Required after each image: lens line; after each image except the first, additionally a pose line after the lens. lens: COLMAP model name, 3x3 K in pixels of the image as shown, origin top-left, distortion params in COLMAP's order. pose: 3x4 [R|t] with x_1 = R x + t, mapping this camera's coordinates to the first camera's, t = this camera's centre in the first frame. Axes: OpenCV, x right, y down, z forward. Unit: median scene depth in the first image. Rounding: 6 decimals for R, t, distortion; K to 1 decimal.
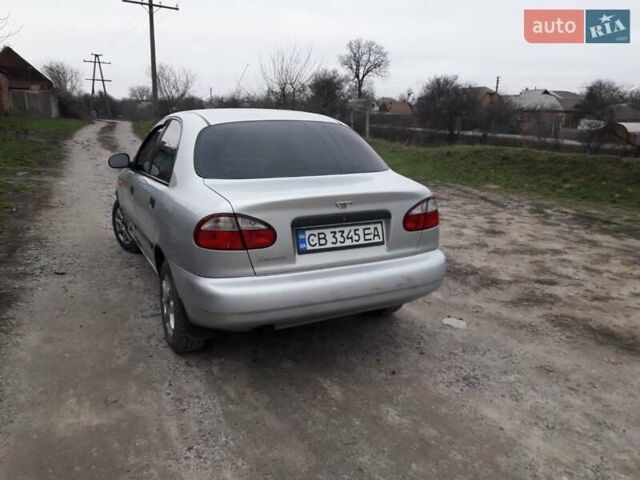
lens RADIAL K [[527.0, 0, 318.0], [0, 527.0, 248.8], [0, 0, 1]] dist [0.039289, -0.097662]
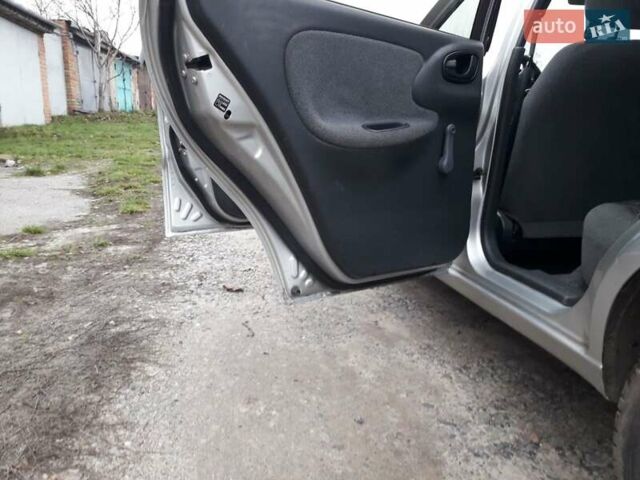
lens RADIAL K [[533.2, 0, 309.3], [0, 533.2, 239.7], [0, 0, 1]] dist [0.020233, -0.004691]
pose [[0.965254, 0.050979, -0.256293, -0.382578], [-0.056908, 0.998255, -0.015765, 0.003961], [0.255042, 0.029802, 0.966471, 0.692820]]
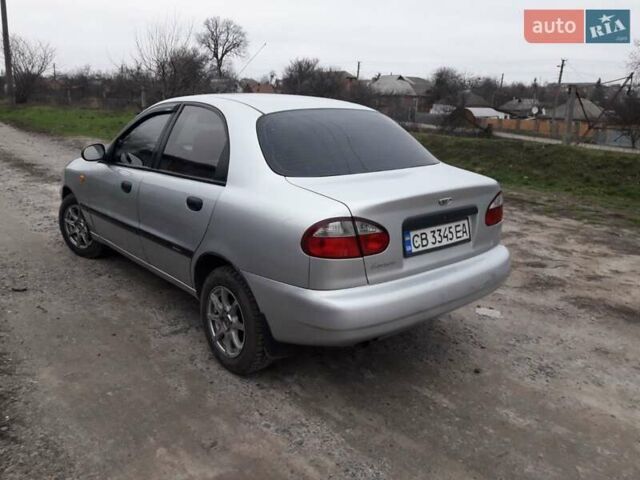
lens RADIAL K [[527.0, 0, 318.0], [0, 527.0, 248.8], [0, 0, 1]] dist [0.039289, -0.097662]
pose [[0.965899, -0.053425, 0.253347, -0.324217], [0.045135, 0.998242, 0.038429, -0.036854], [-0.254954, -0.025683, 0.966612, 0.115352]]
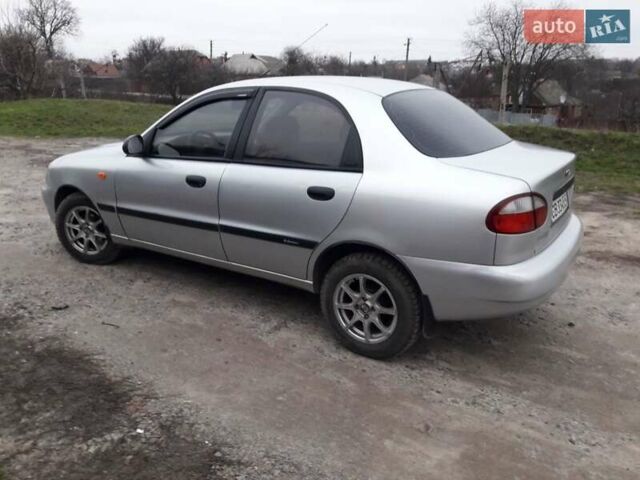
lens RADIAL K [[534.5, 0, 315.4], [0, 534.5, 238.7], [0, 0, 1]] dist [-0.005069, -0.009408]
pose [[0.858835, -0.145412, 0.491180, -0.708021], [0.123757, 0.989359, 0.076505, -0.077576], [-0.497078, -0.004918, 0.867692, 0.265328]]
